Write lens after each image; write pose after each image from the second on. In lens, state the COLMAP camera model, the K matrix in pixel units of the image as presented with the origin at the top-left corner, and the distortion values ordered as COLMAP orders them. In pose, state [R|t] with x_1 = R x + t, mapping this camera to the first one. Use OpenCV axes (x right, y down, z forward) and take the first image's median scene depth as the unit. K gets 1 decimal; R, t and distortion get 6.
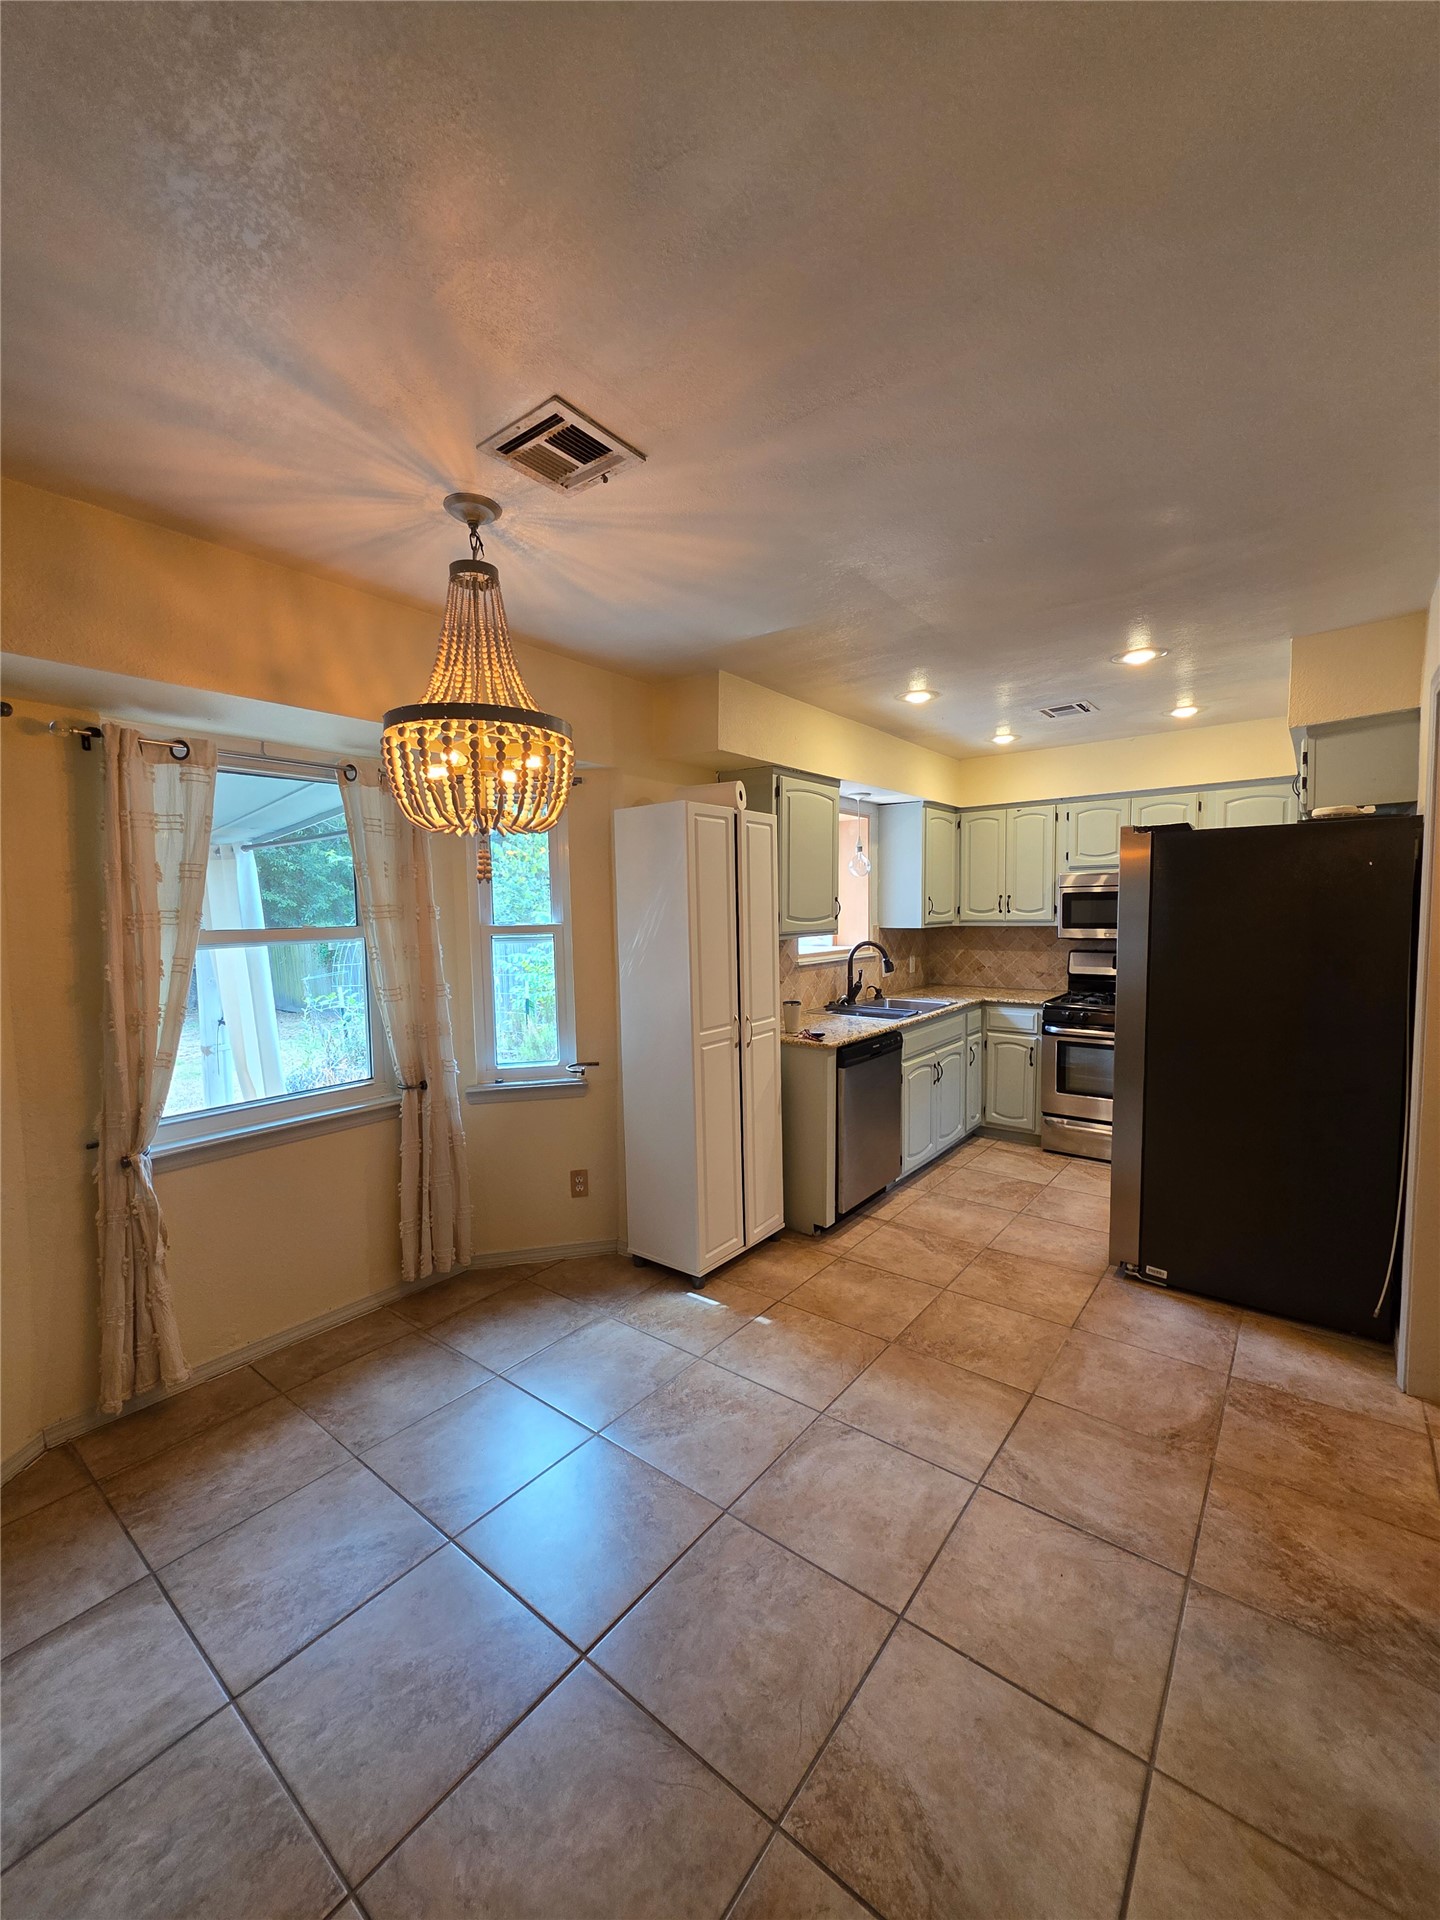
lens RADIAL K [[769.7, 0, 716.7], [0, 769.7, 957.3], [0, 0, 1]] dist [-0.003747, 0.000704]
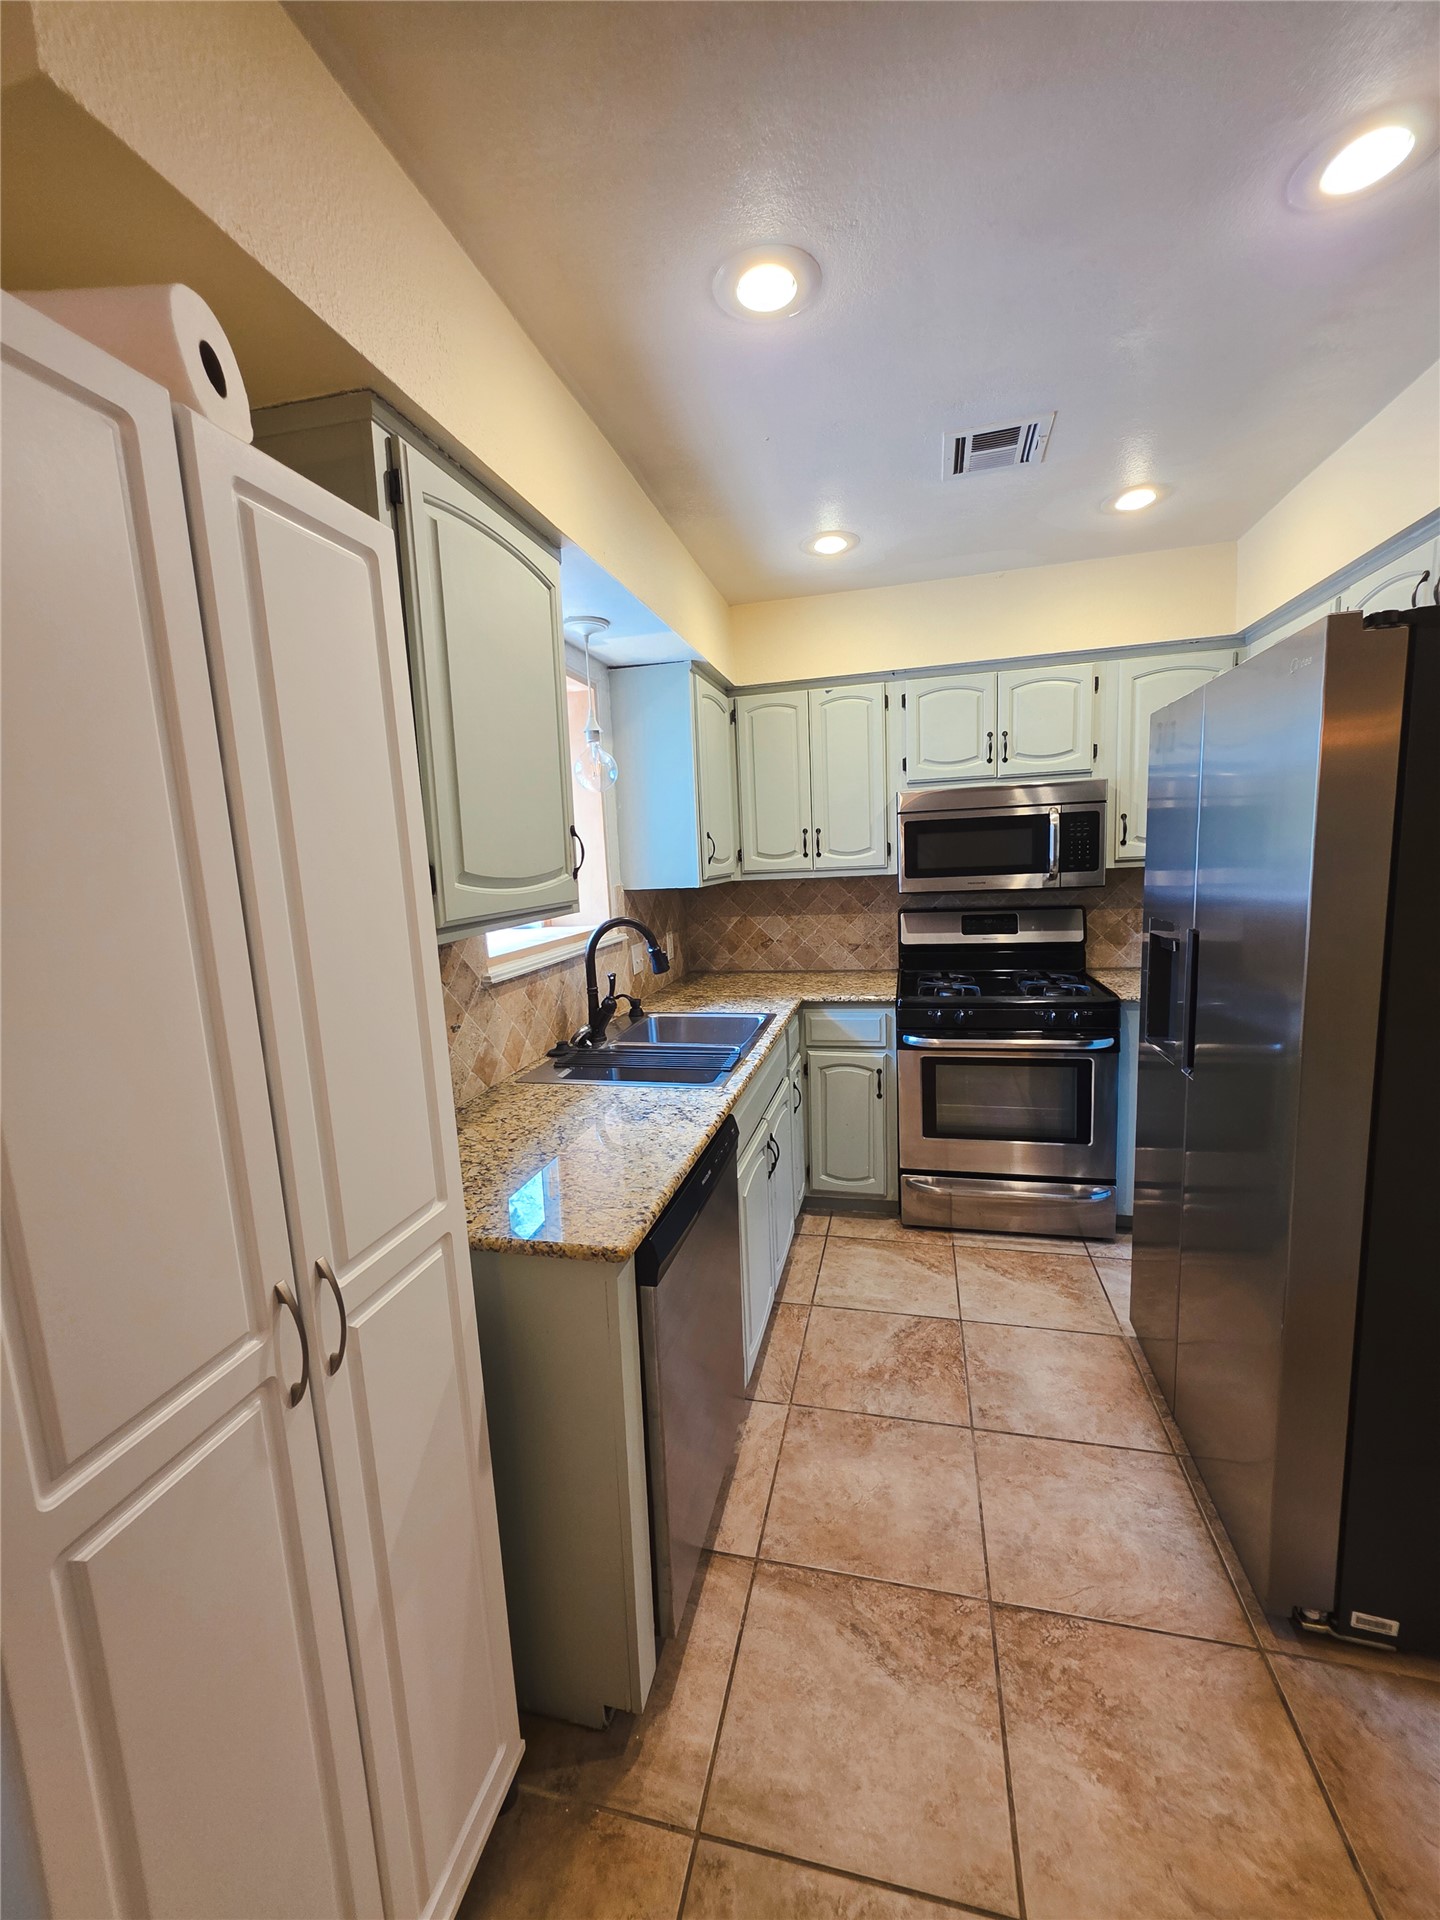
lens RADIAL K [[769.7, 0, 720.8], [0, 769.7, 962.6], [0, 0, 1]] dist [-0.003747, 0.000704]
pose [[0.908678, -0.085219, 0.408709, 0.042959], [0.059423, 0.995379, 0.075428, -0.026009], [-0.413248, -0.044253, 0.909543, 0.499140]]
